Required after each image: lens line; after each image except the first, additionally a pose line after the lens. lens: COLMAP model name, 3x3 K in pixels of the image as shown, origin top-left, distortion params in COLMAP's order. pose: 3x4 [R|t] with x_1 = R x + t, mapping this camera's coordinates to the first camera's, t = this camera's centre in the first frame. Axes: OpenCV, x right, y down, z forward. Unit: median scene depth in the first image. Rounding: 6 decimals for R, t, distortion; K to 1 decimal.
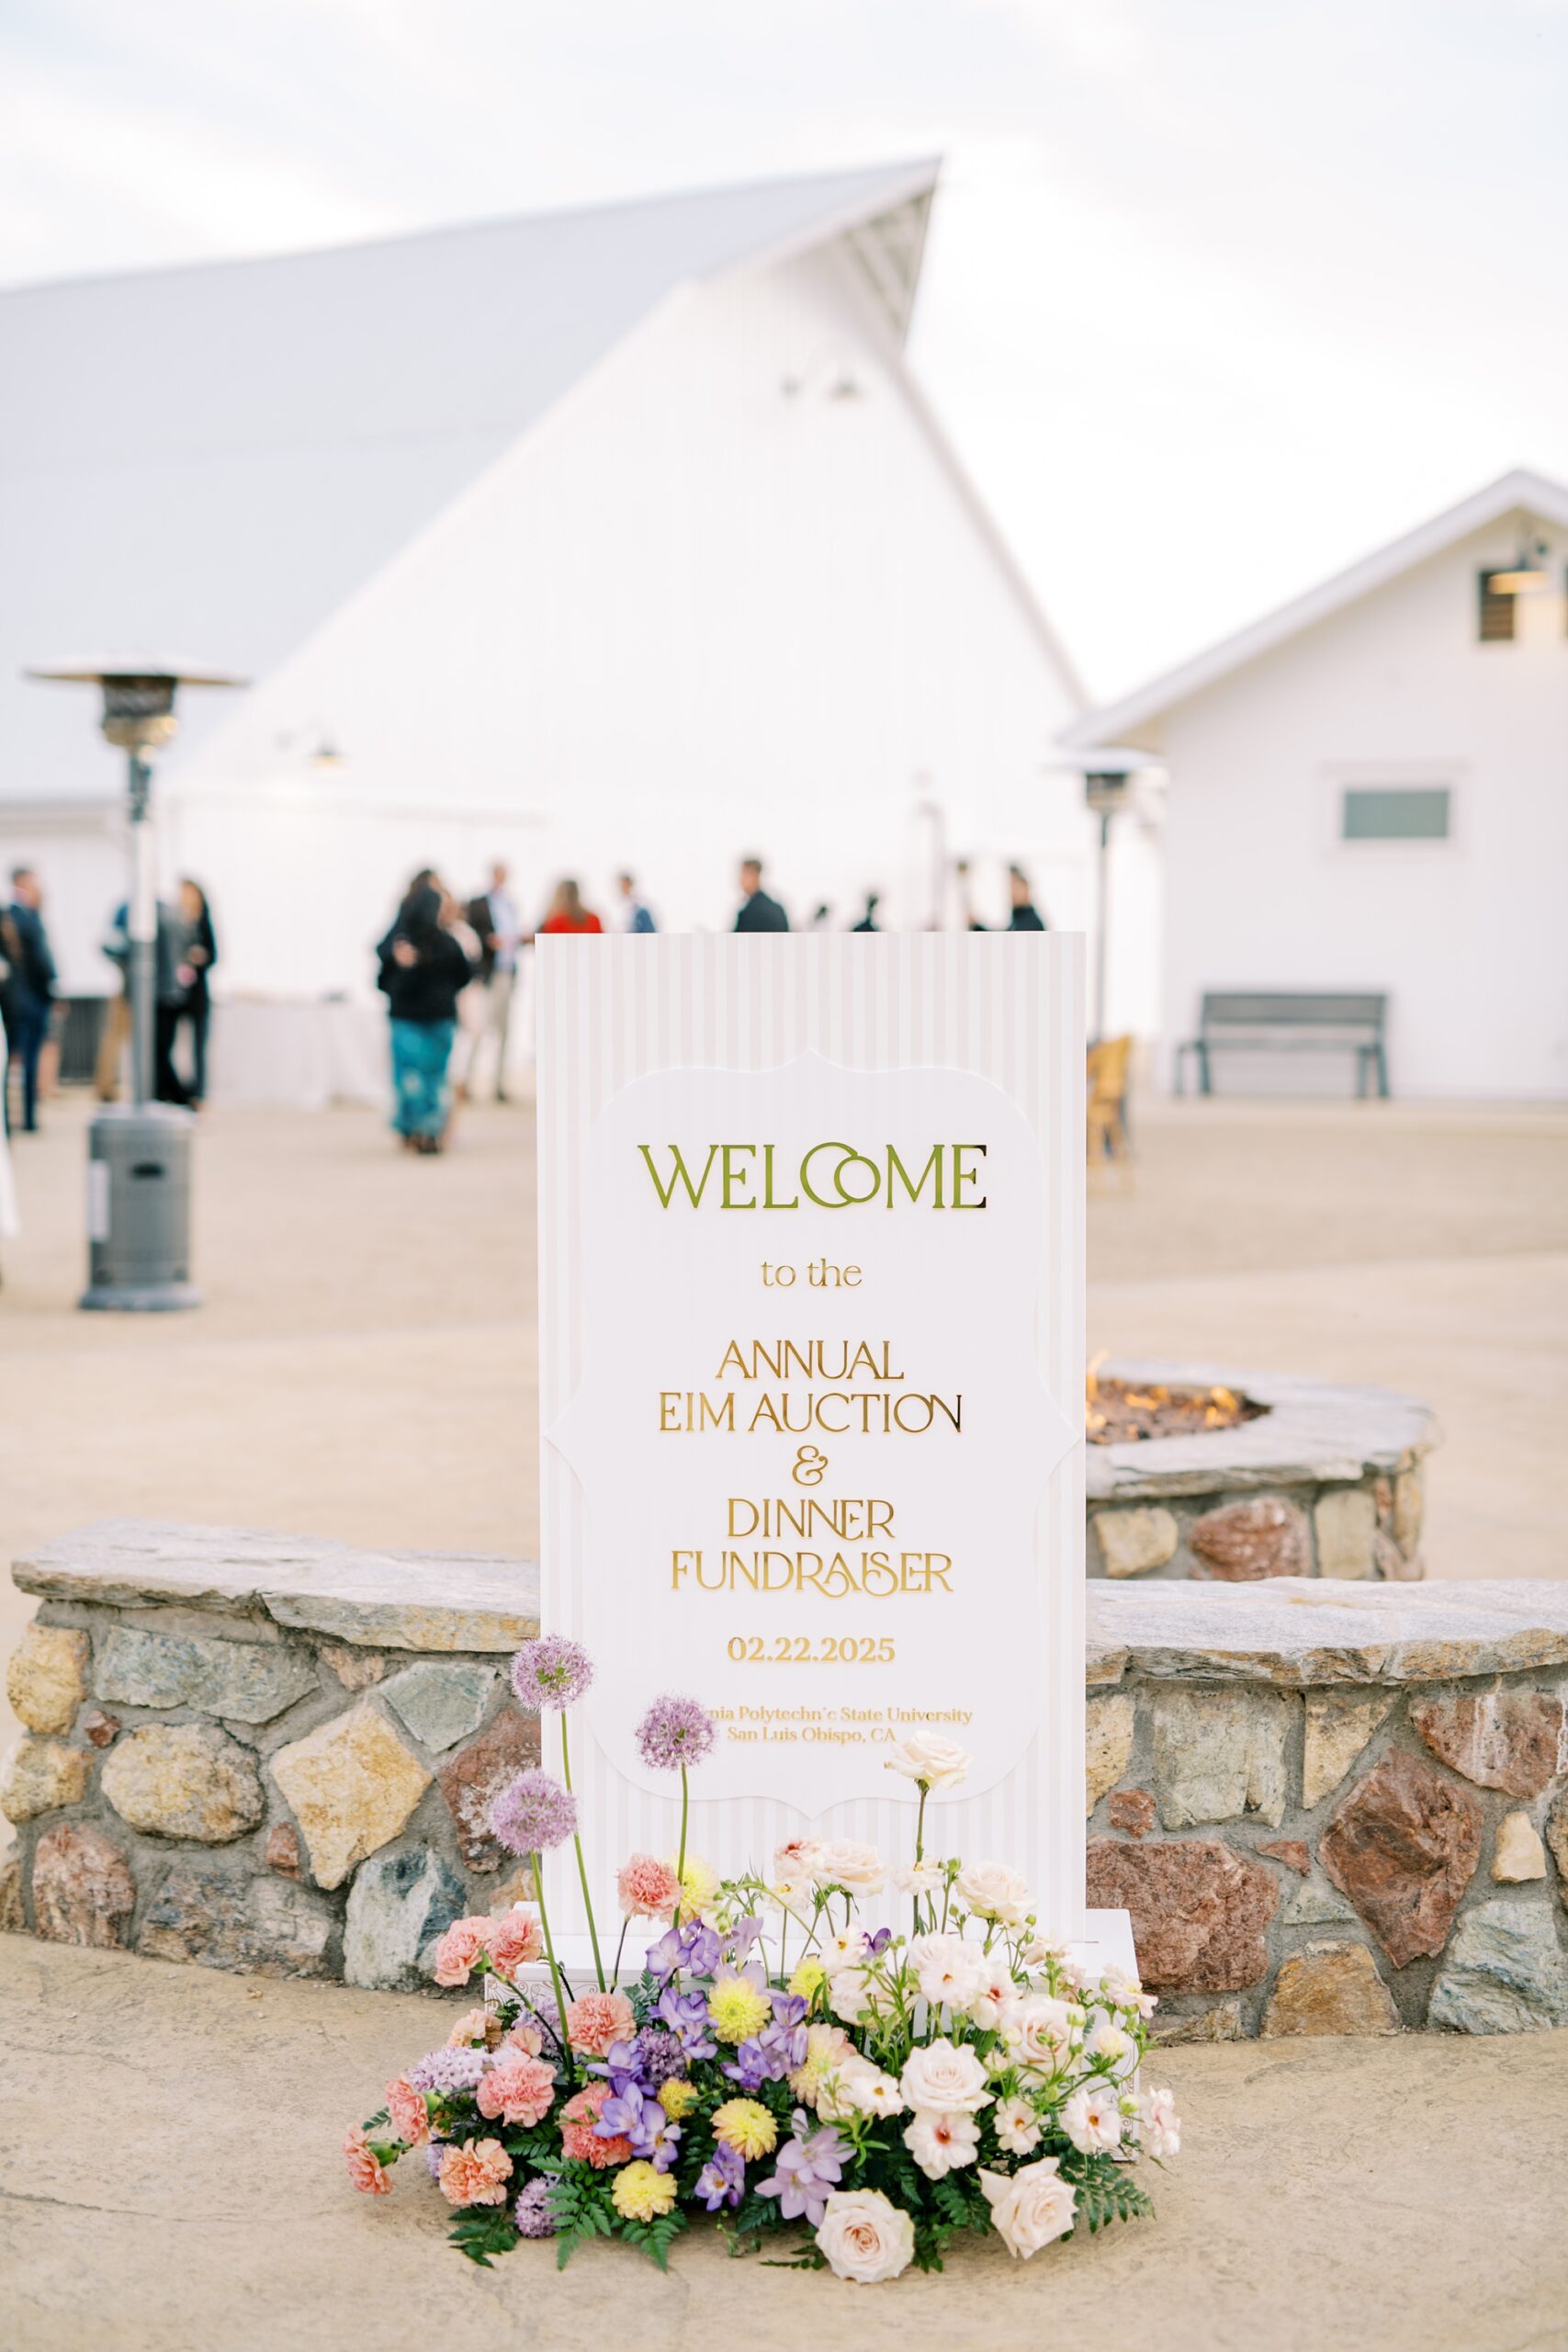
lens RADIAL K [[3372.7, 0, 784.0], [0, 3372.7, 1176.0], [0, 0, 1]] dist [0.005877, -0.021636]
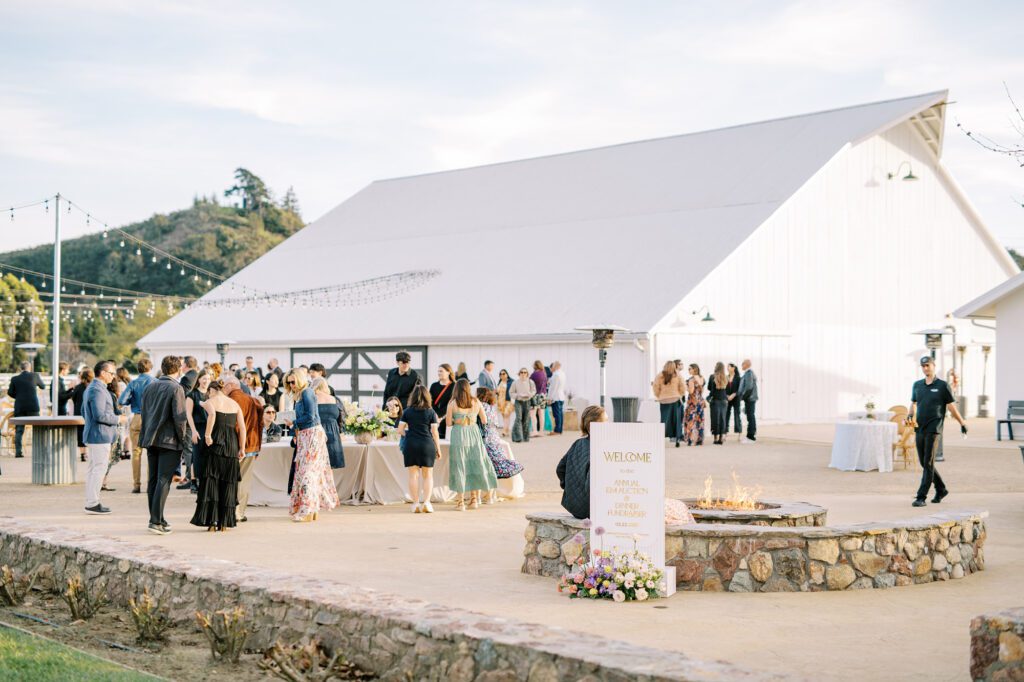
lens RADIAL K [[1468.5, 0, 512.0], [0, 1468.5, 341.0], [0, 0, 1]] dist [0.005877, -0.021636]
pose [[0.951394, -0.001698, -0.307973, 0.673240], [-0.023532, 0.996661, -0.078192, 0.003658], [0.307077, 0.081639, 0.948177, -1.867658]]
